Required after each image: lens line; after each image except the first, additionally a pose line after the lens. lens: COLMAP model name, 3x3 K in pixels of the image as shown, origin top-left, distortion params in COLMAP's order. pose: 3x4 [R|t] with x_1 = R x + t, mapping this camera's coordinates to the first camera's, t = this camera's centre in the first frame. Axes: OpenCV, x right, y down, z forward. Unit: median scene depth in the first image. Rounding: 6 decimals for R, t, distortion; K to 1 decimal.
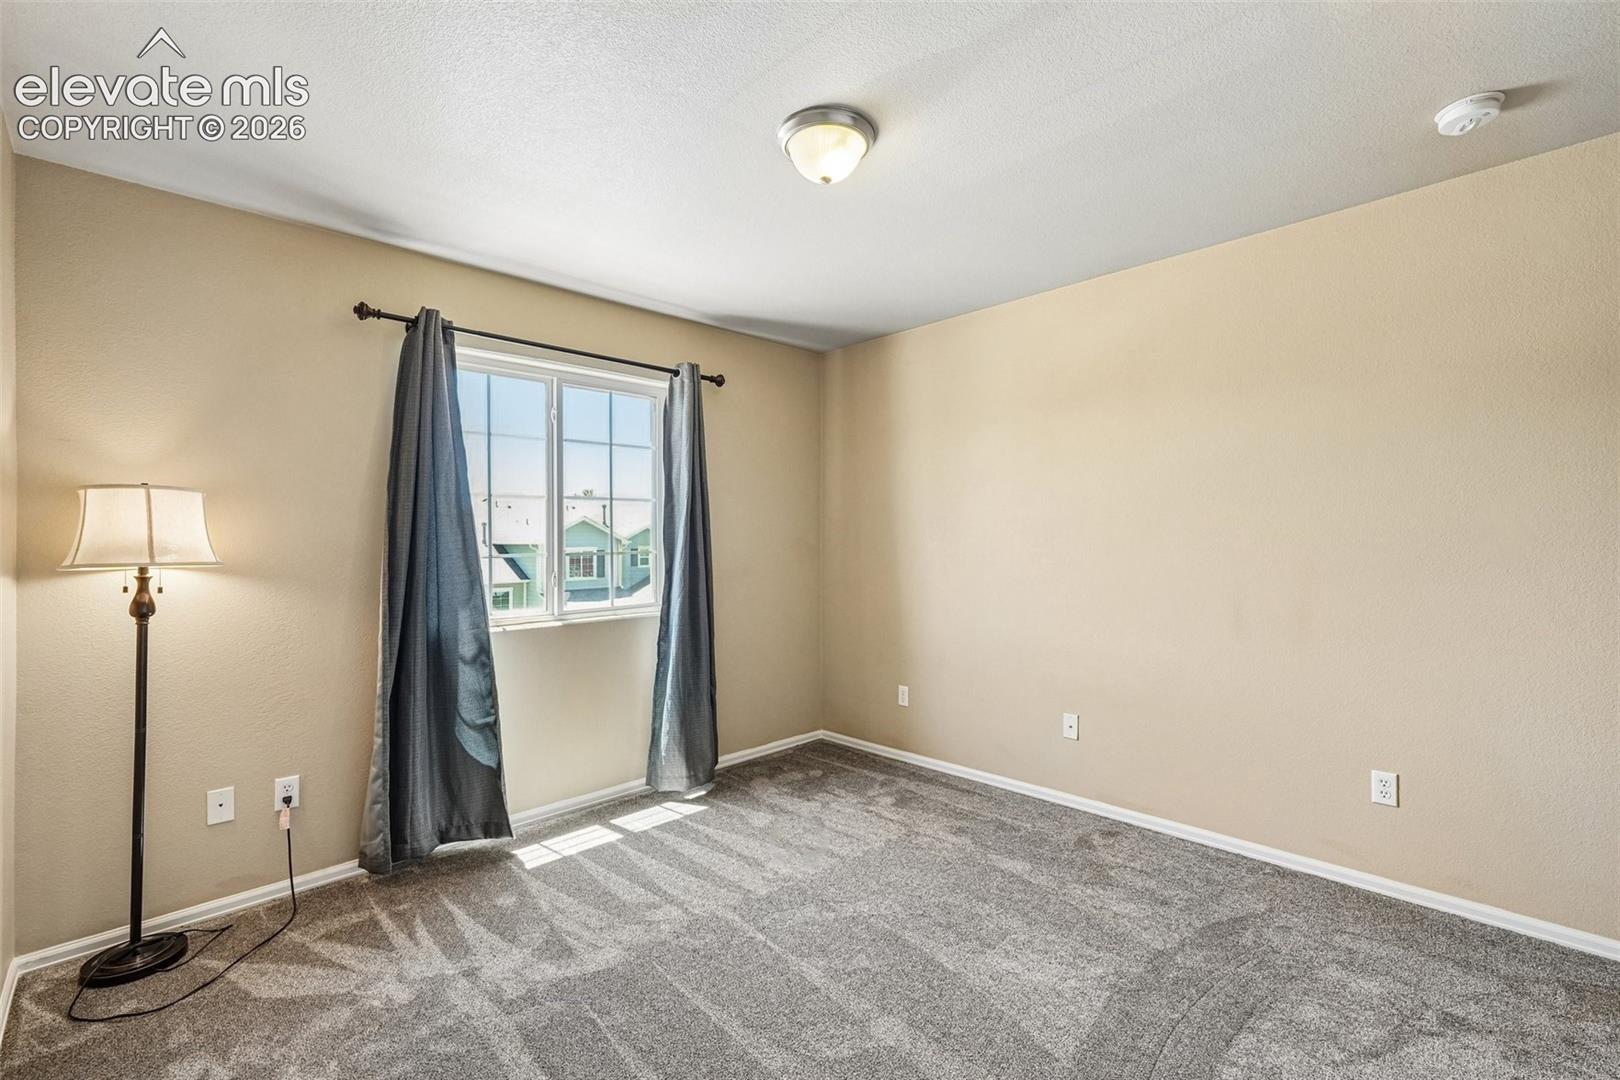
lens RADIAL K [[696.7, 0, 811.8], [0, 696.7, 543.5], [0, 0, 1]] dist [0.000085, 0.000116]
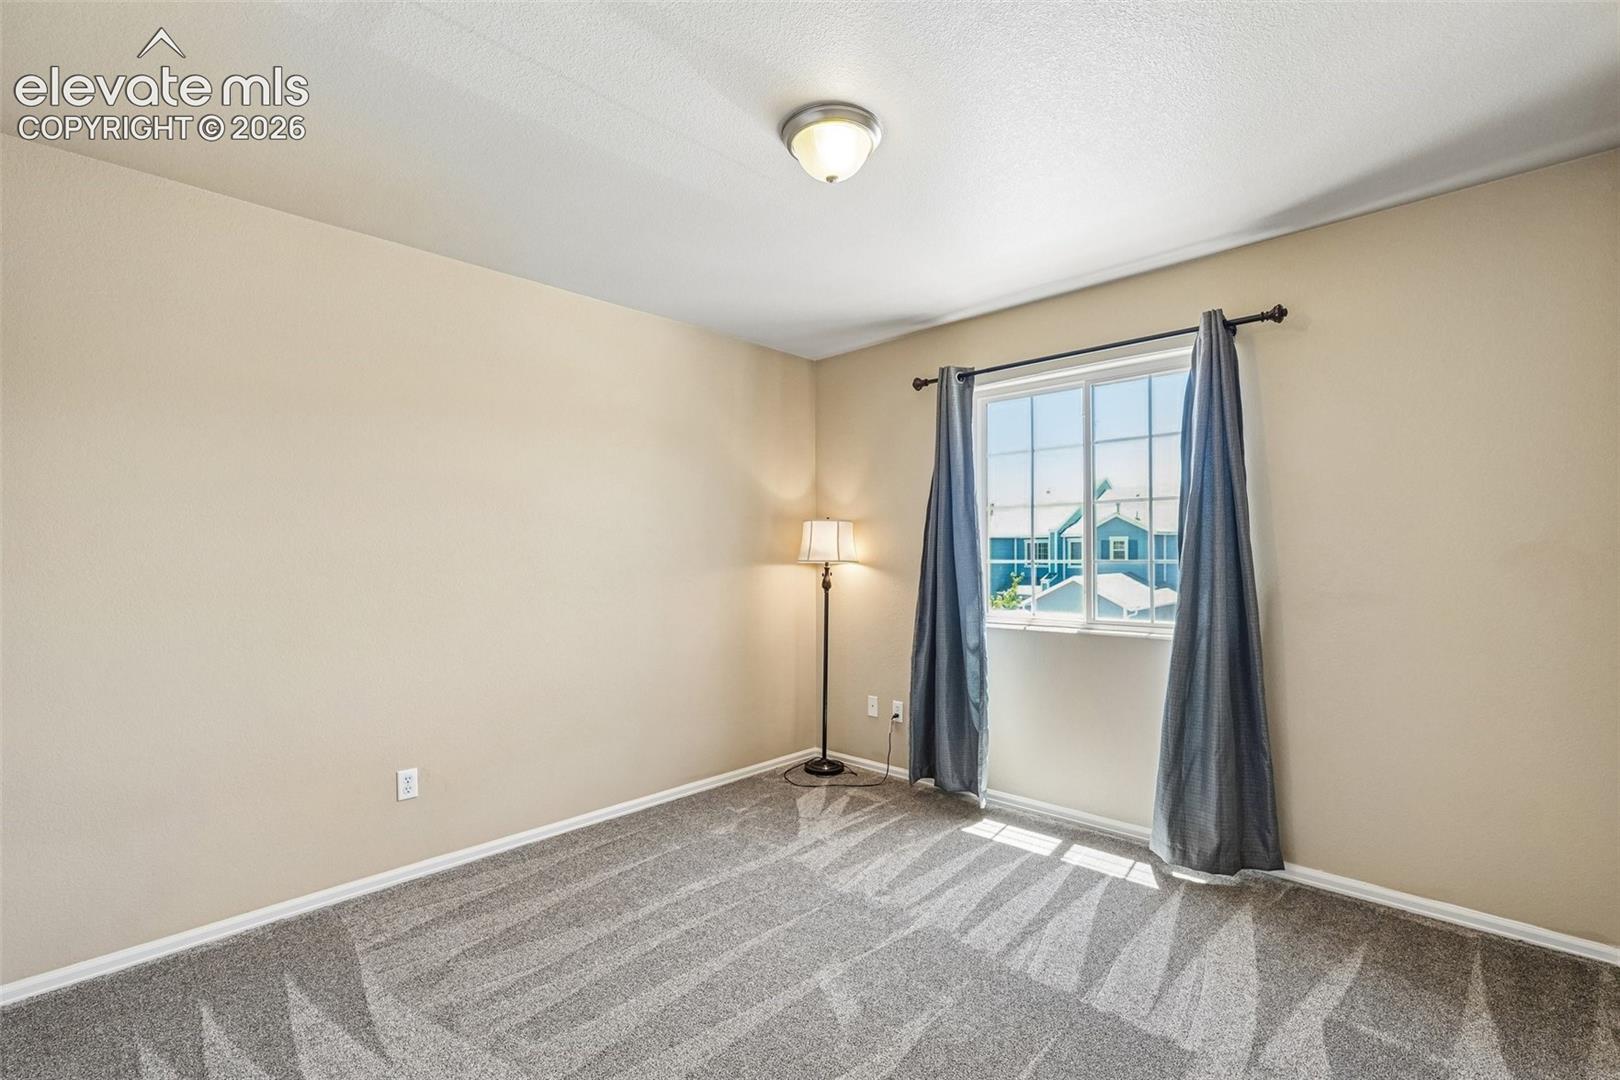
lens RADIAL K [[725.2, 0, 814.9], [0, 725.2, 567.9], [0, 0, 1]] dist [0.000427, 0.000408]
pose [[0.032414, 0.028151, -0.999078, 0.759710], [-0.001763, 0.999603, 0.028109, -0.004893], [0.999473, 0.000850, 0.032451, 0.693951]]
